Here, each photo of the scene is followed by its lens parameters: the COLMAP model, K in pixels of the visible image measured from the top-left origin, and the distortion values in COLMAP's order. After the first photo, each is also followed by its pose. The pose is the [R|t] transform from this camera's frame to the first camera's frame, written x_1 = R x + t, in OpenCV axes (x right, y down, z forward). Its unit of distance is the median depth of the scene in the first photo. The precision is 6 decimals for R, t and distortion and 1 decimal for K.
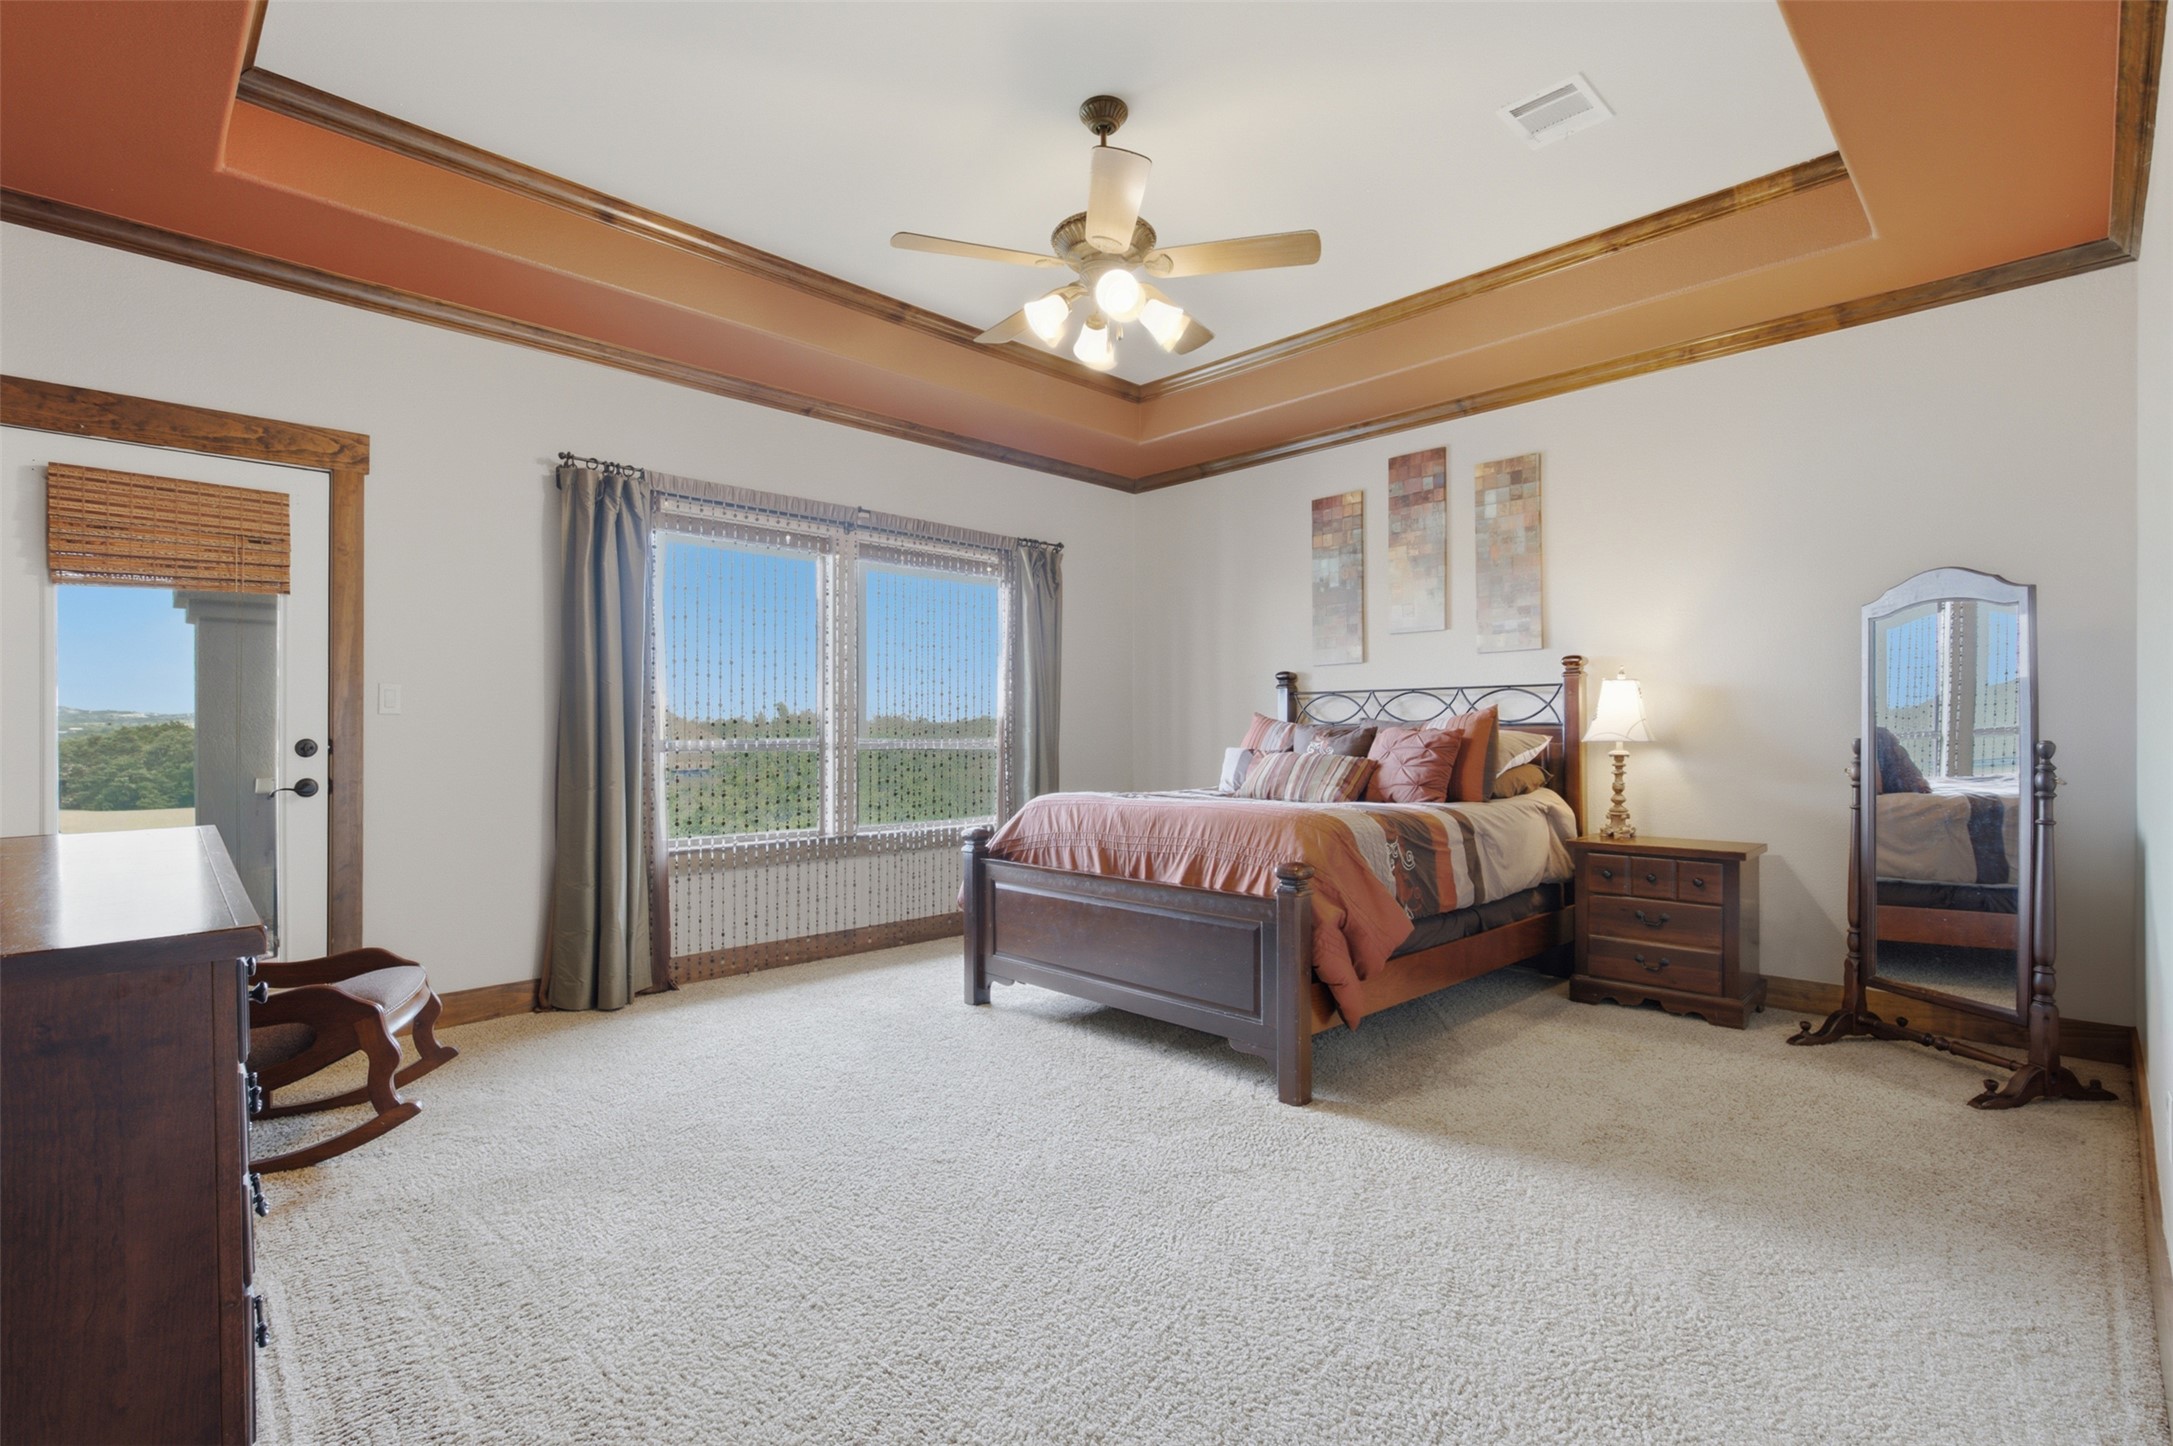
lens RADIAL K [[986.0, 0, 1086.5], [0, 986.0, 723.0], [0, 0, 1]] dist [-0.000894, 0.000161]
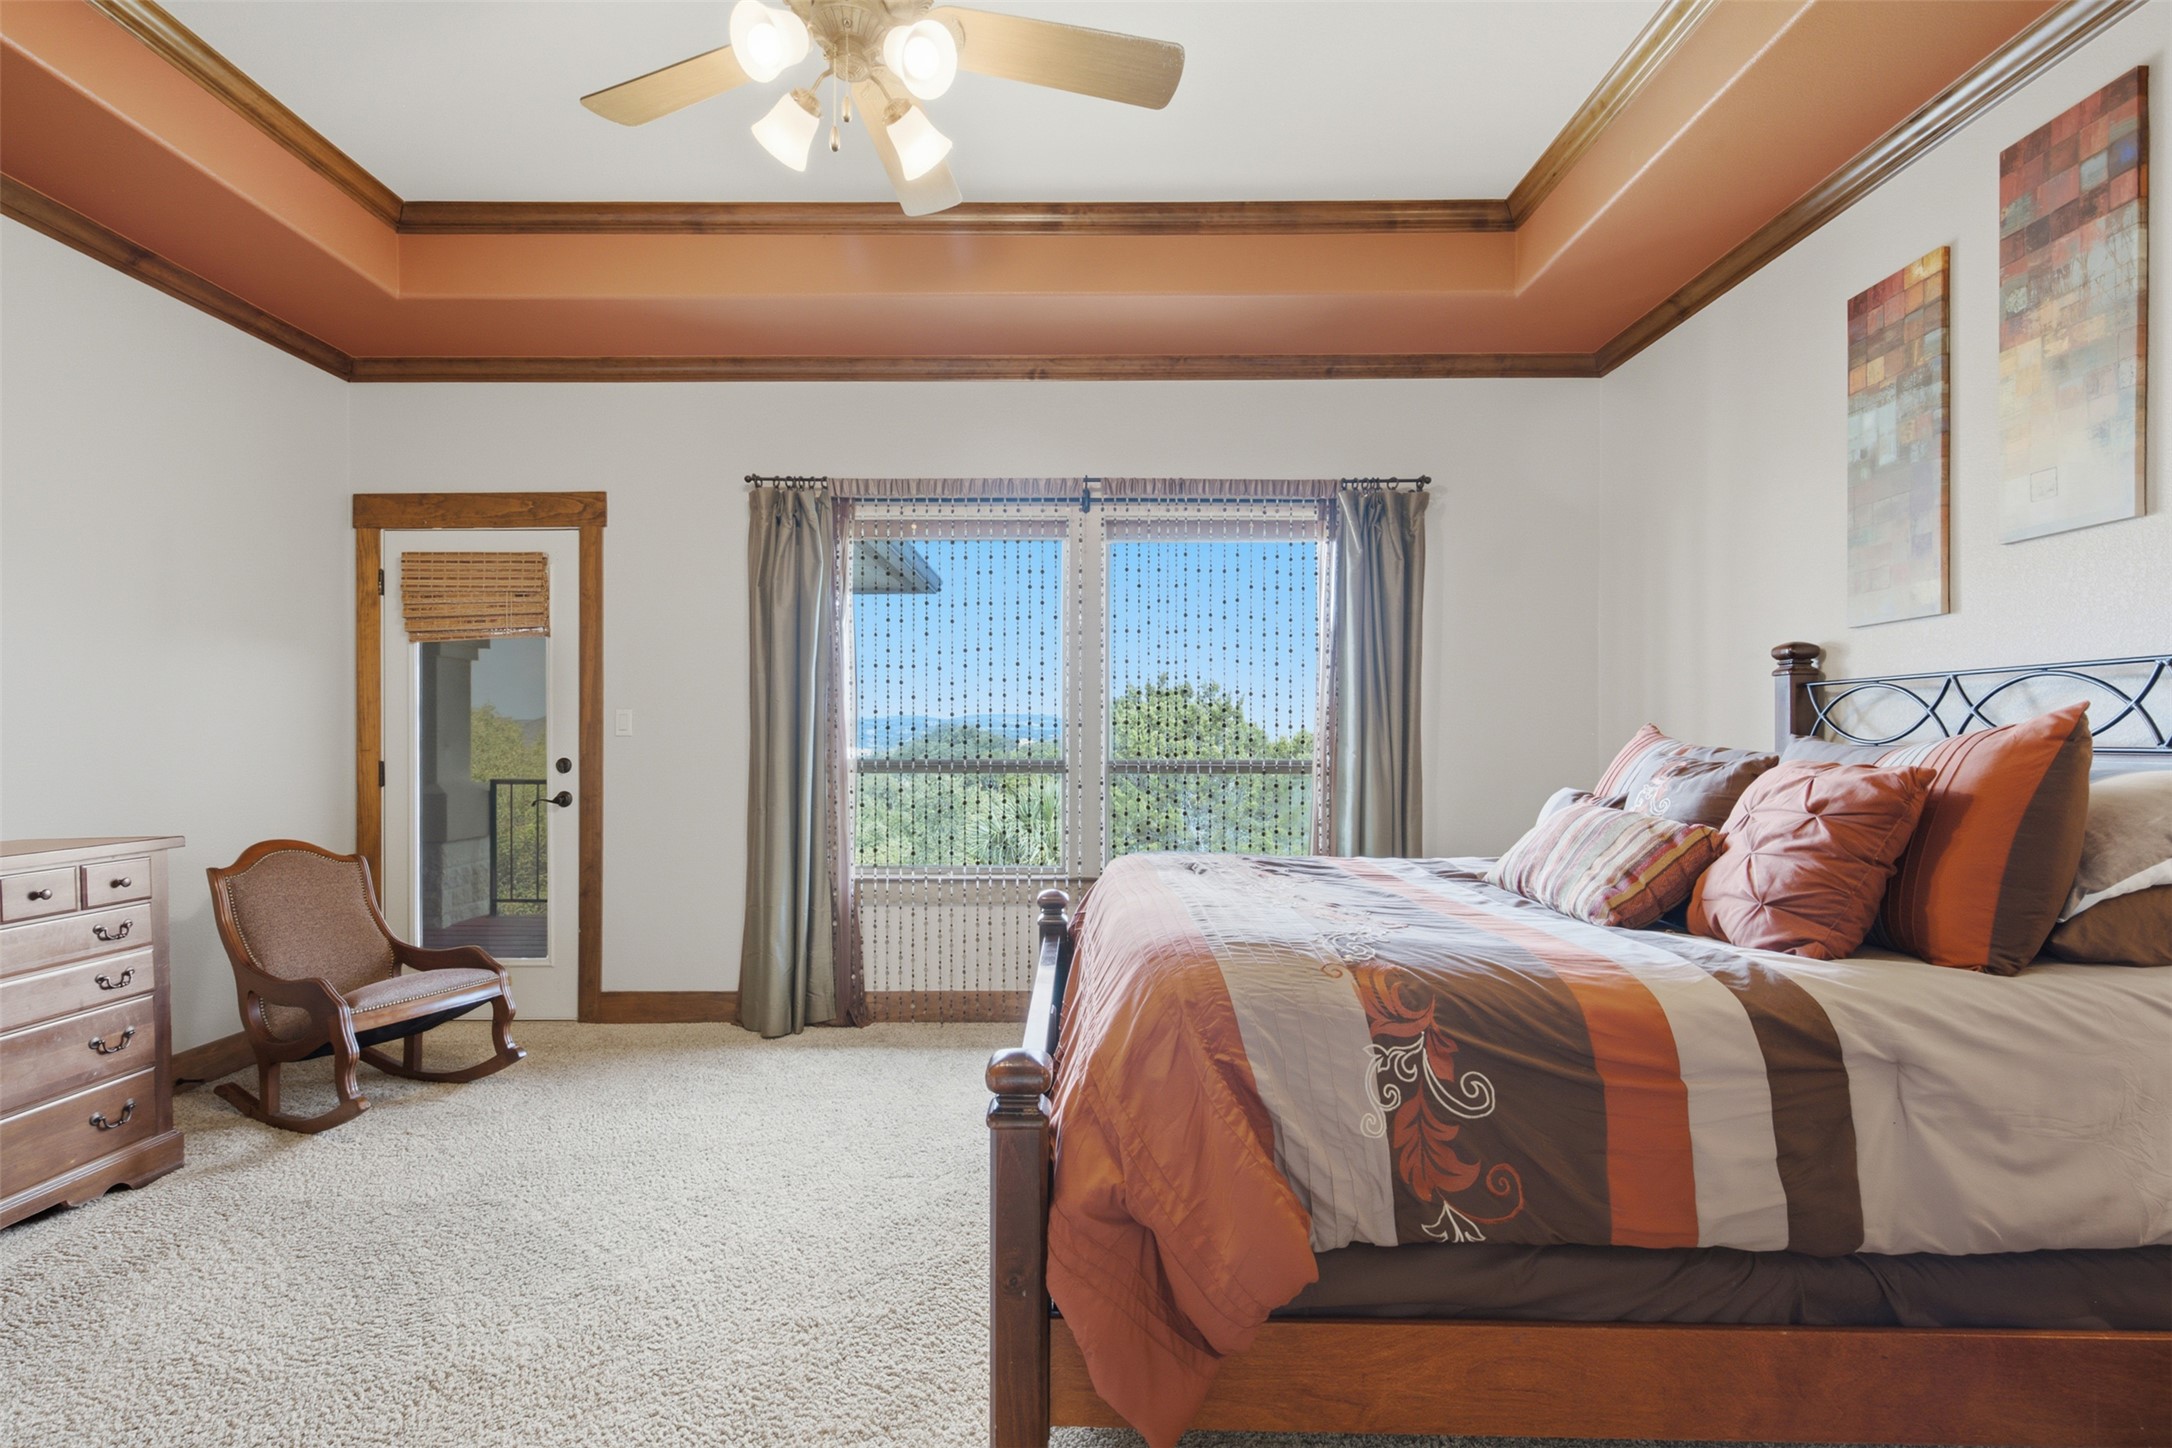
lens RADIAL K [[994.7, 0, 1091.0], [0, 994.7, 738.7], [0, 0, 1]] dist [-0.002273, 0.000630]
pose [[0.716066, 0.001848, -0.698030, 0.339643], [0.006244, 0.999940, 0.009052, -0.009254], [0.698004, -0.010840, 0.716012, 0.402305]]
